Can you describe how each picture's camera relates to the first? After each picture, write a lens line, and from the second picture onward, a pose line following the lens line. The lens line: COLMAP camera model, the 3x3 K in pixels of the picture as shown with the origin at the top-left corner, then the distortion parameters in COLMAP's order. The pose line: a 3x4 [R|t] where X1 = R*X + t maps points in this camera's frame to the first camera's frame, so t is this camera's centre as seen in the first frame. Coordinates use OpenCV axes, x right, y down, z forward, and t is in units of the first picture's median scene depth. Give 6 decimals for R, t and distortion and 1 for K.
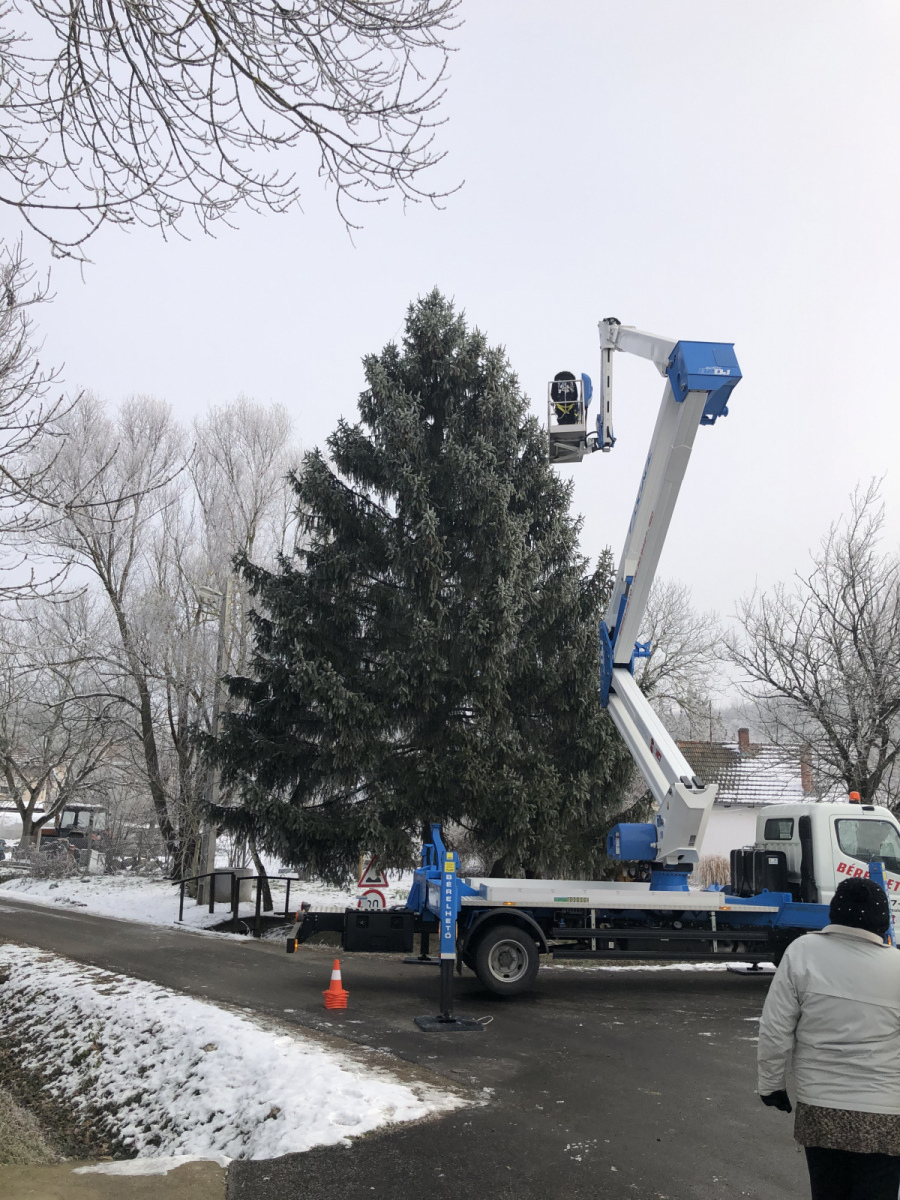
lens RADIAL K [[998.3, 0, 457.5], [0, 998.3, 594.8], [0, 0, 1]] dist [0.056677, -0.049033]
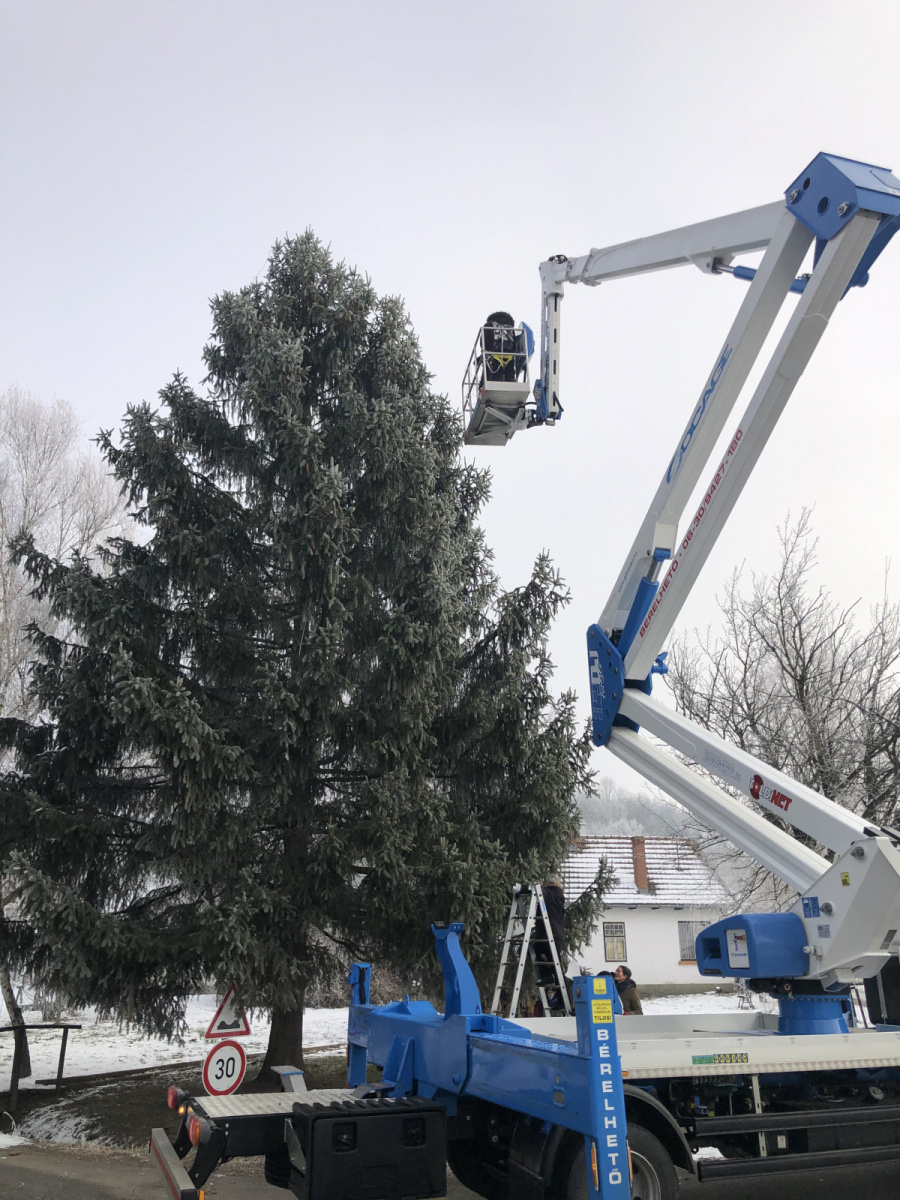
lens RADIAL K [[998.3, 0, 449.1], [0, 998.3, 601.9], [0, 0, 1]] dist [0.056677, -0.049033]
pose [[0.972010, 0.046525, 0.230286, -0.096822], [-0.023794, 0.994650, -0.100521, 0.070350], [-0.233731, 0.092228, 0.967917, 0.290561]]
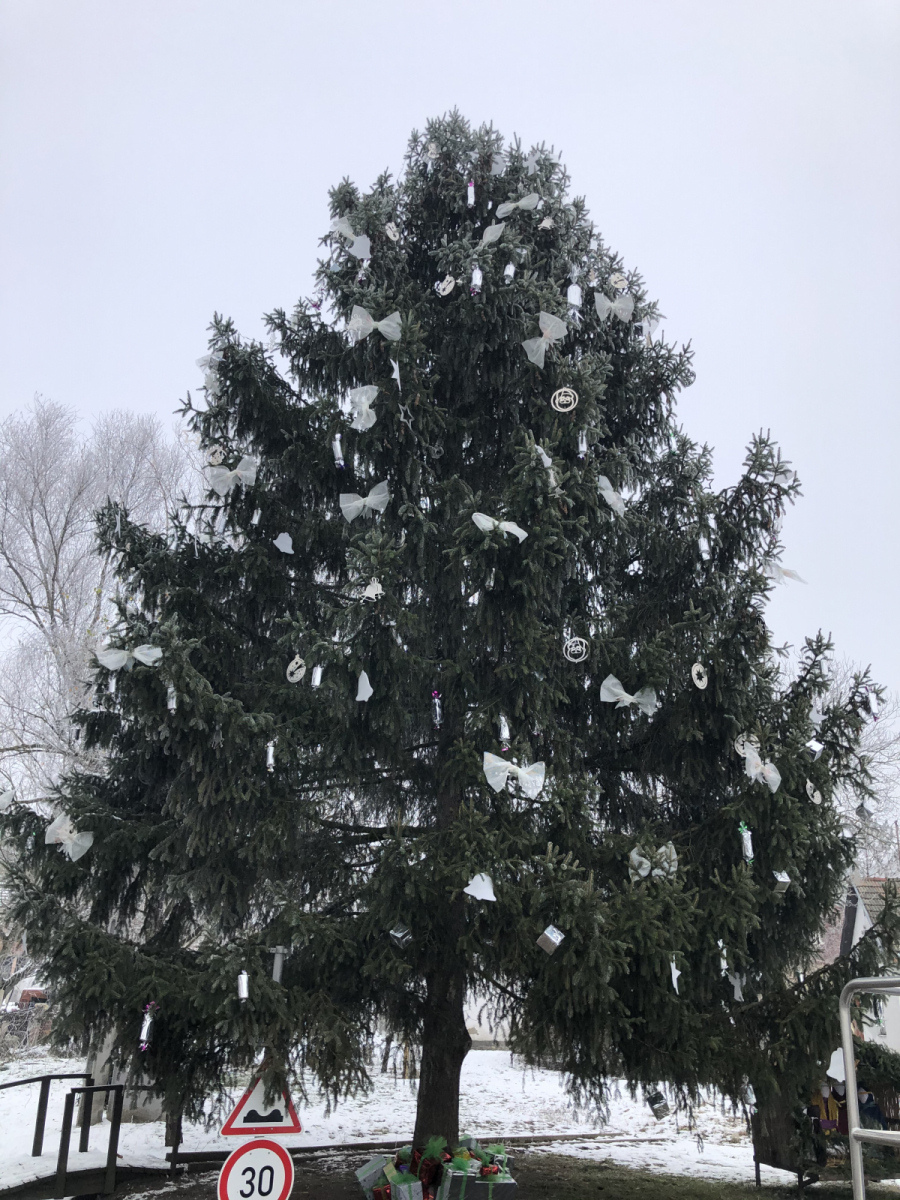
lens RADIAL K [[998.3, 0, 448.8], [0, 998.3, 608.5], [0, 0, 1]] dist [0.056677, -0.049033]
pose [[0.992147, -0.028606, -0.121765, 0.050307], [0.011381, 0.990104, -0.139872, 0.115535], [0.124561, 0.137388, 0.982654, 0.494083]]
